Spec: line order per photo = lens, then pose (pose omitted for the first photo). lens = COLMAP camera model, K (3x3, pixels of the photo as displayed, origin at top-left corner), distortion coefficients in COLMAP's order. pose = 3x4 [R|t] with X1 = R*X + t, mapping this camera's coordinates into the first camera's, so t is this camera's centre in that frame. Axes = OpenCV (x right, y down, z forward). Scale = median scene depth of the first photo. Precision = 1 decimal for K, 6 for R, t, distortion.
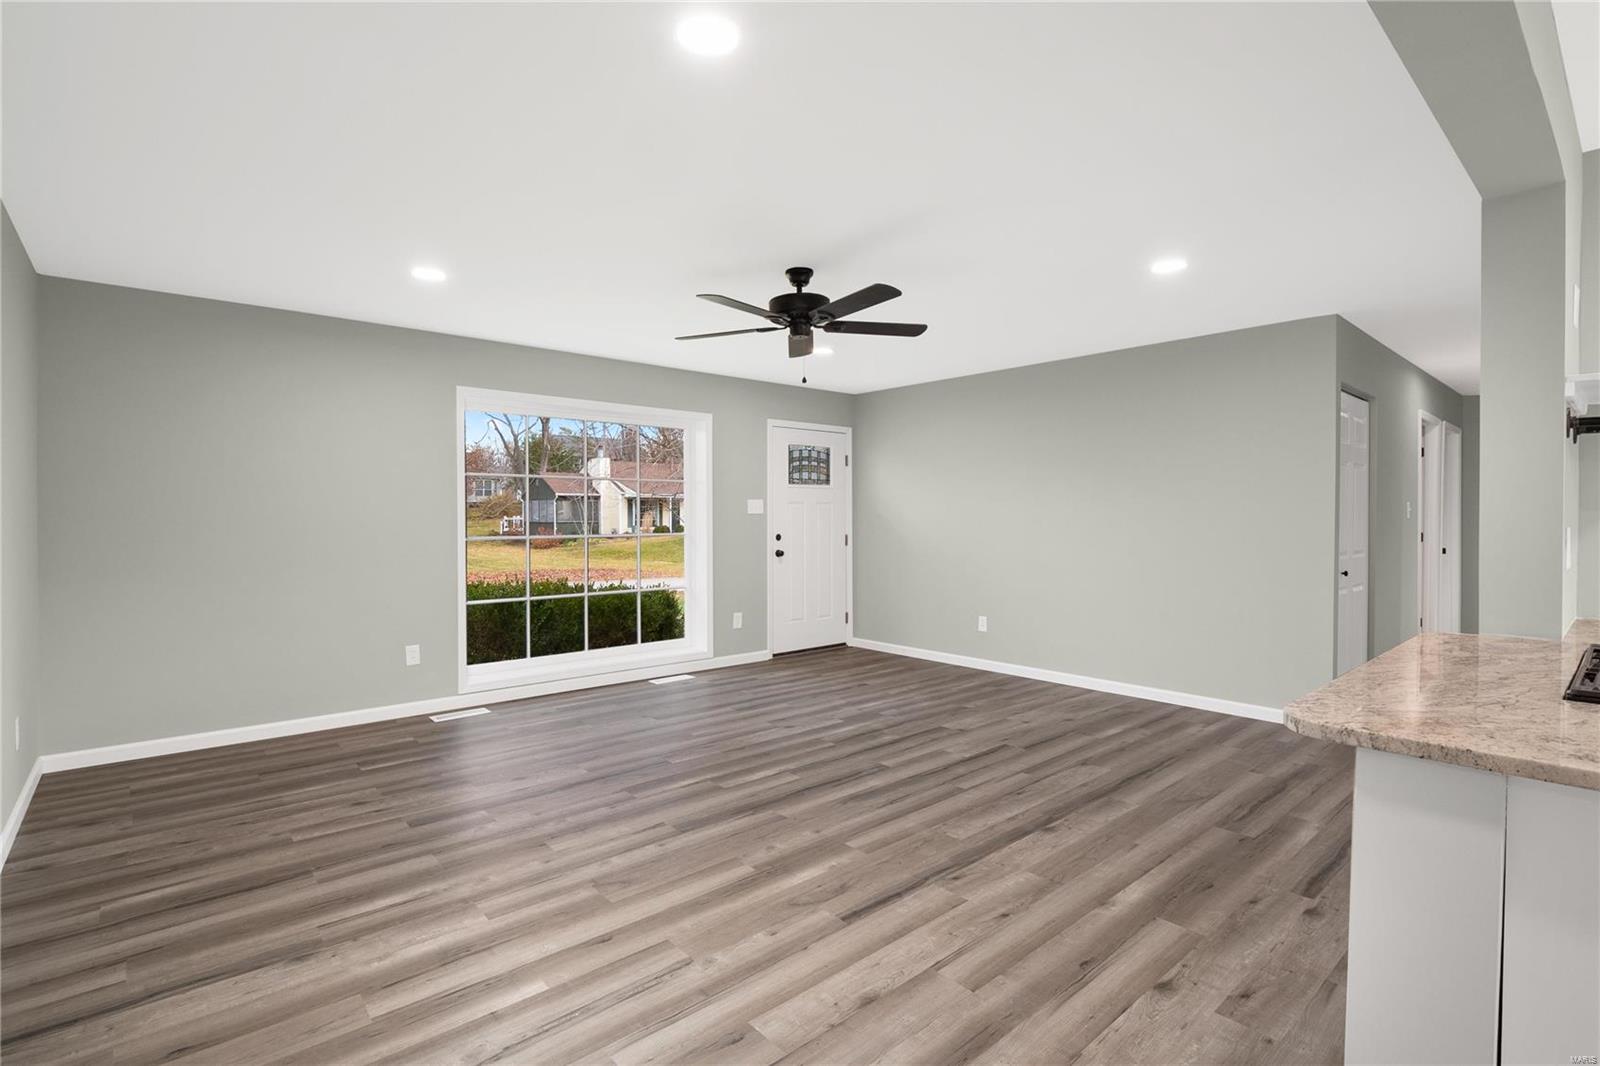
lens RADIAL K [[753.8, 0, 792.7], [0, 753.8, 526.0], [0, 0, 1]] dist [-0.012151, 0.002446]
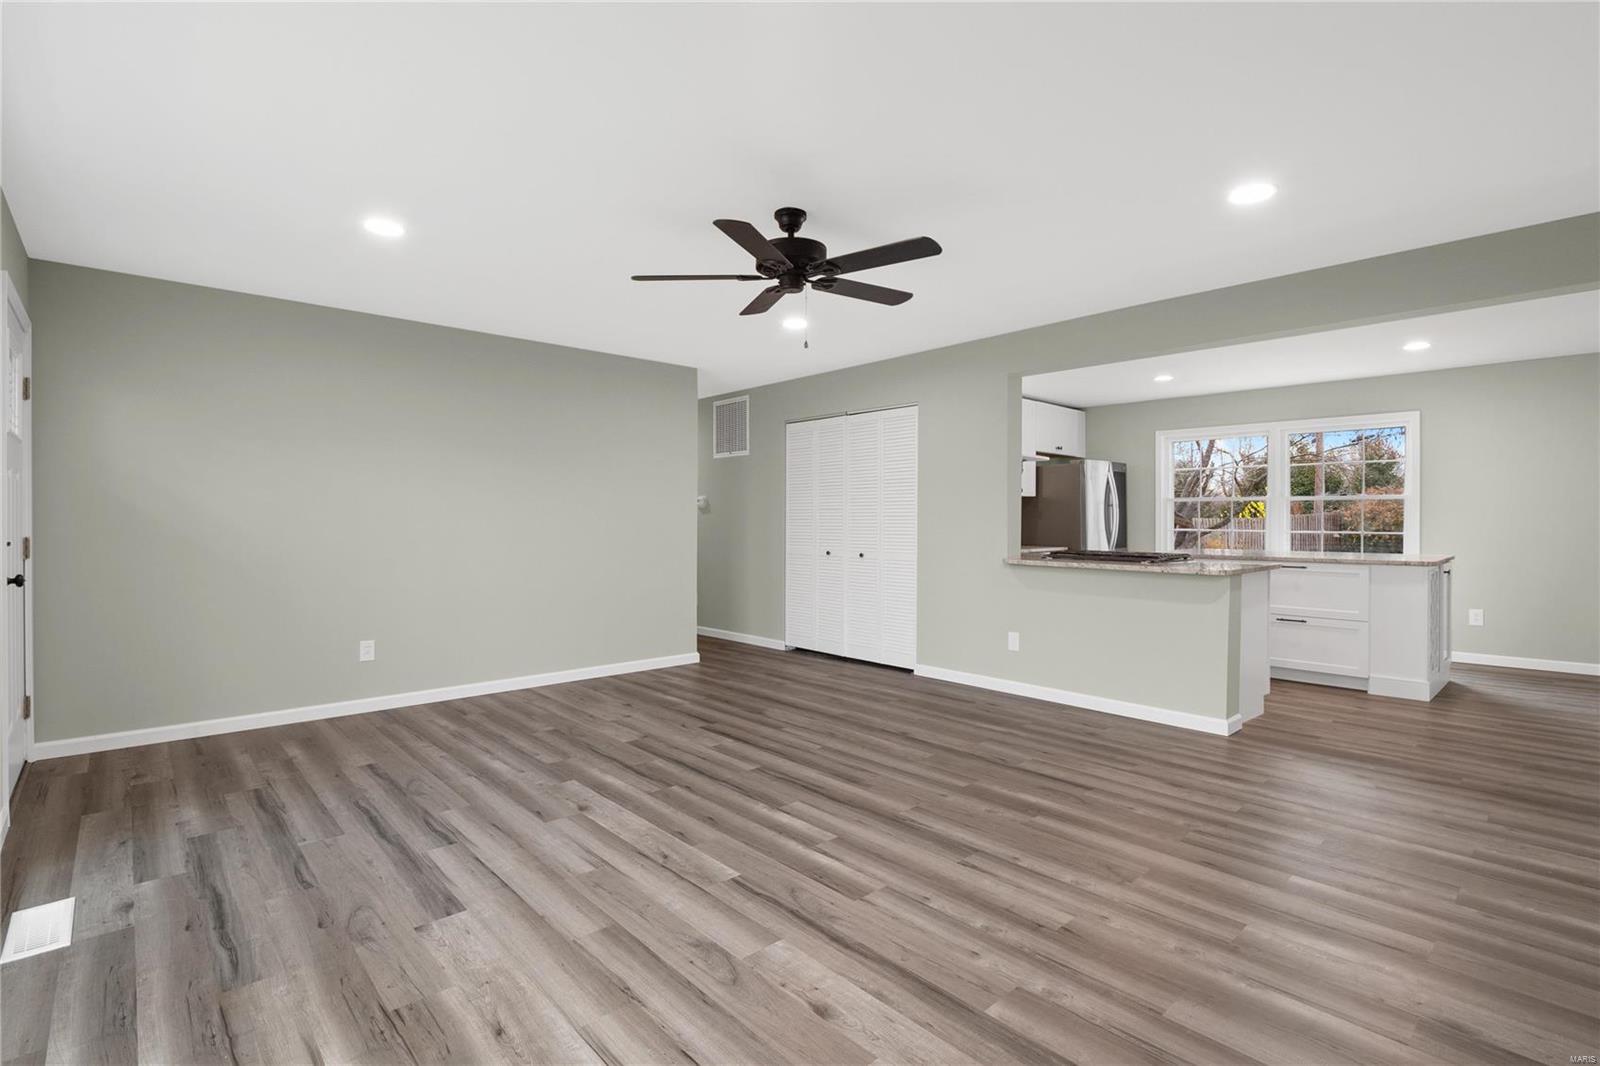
lens RADIAL K [[753.8, 0, 794.7], [0, 753.8, 534.3], [0, 0, 1]] dist [-0.012151, 0.002446]
pose [[-0.021524, -0.018269, 0.999601, -0.805655], [0.011785, 0.999759, 0.018526, 0.010986], [-0.999699, 0.012179, -0.021303, 0.968598]]
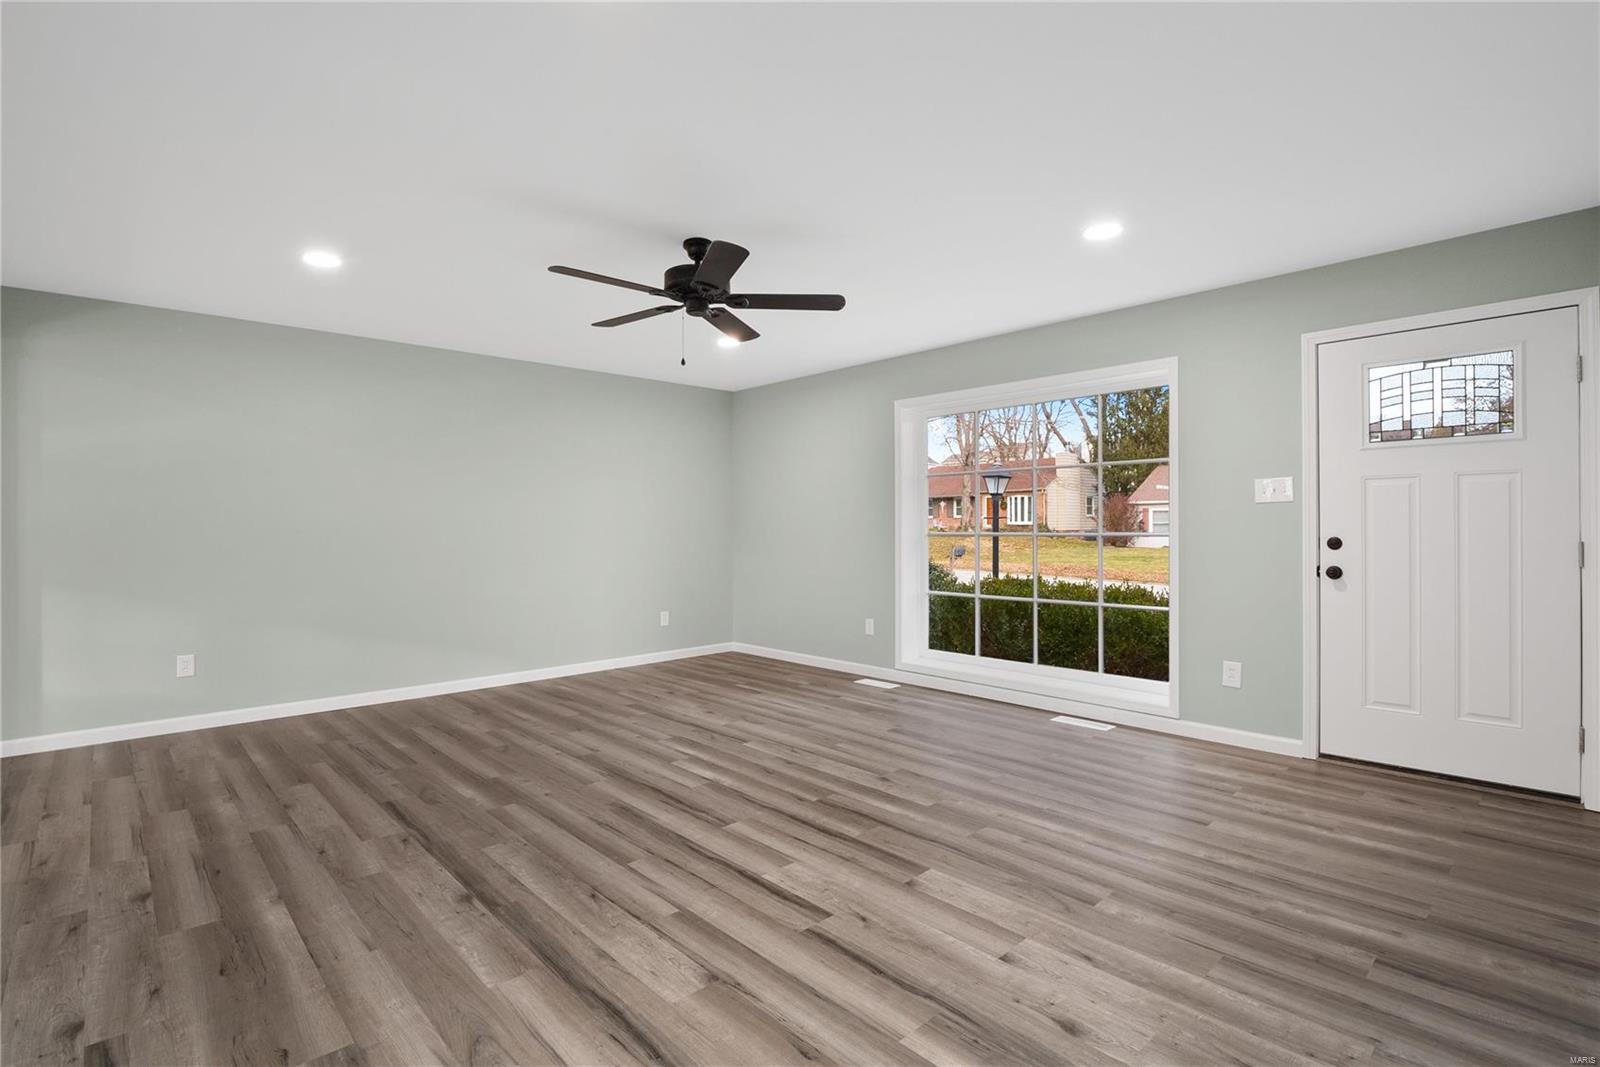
lens RADIAL K [[753.8, 0, 796.4], [0, 753.8, 526.8], [0, 0, 1]] dist [-0.012151, 0.002446]
pose [[0.040717, 0.000236, -0.999171, 0.897764], [-0.008388, 0.999965, -0.000106, 0.011261], [0.999136, 0.008386, 0.040717, 1.035076]]
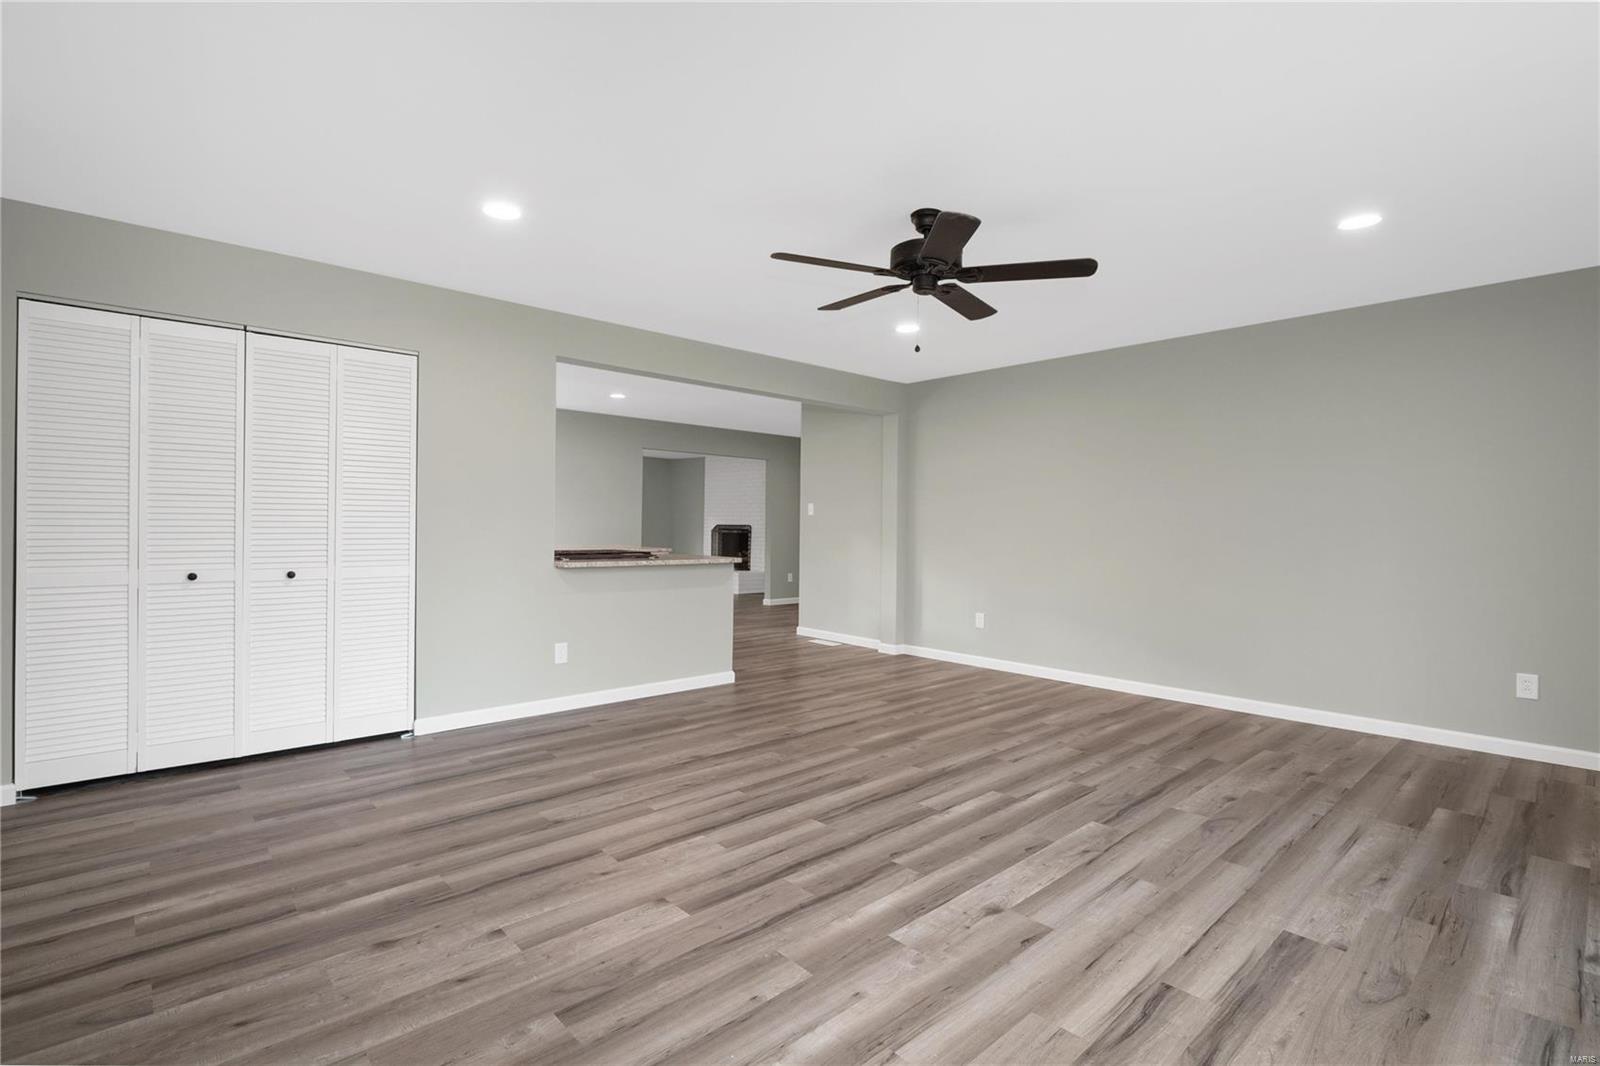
lens RADIAL K [[753.8, 0, 798.7], [0, 753.8, 534.4], [0, 0, 1]] dist [-0.012151, 0.002446]
pose [[-0.999425, -0.009897, -0.032429, 0.171330], [-0.010837, 0.999523, 0.028924, 0.000939], [0.032128, 0.029258, -0.999055, 1.762506]]
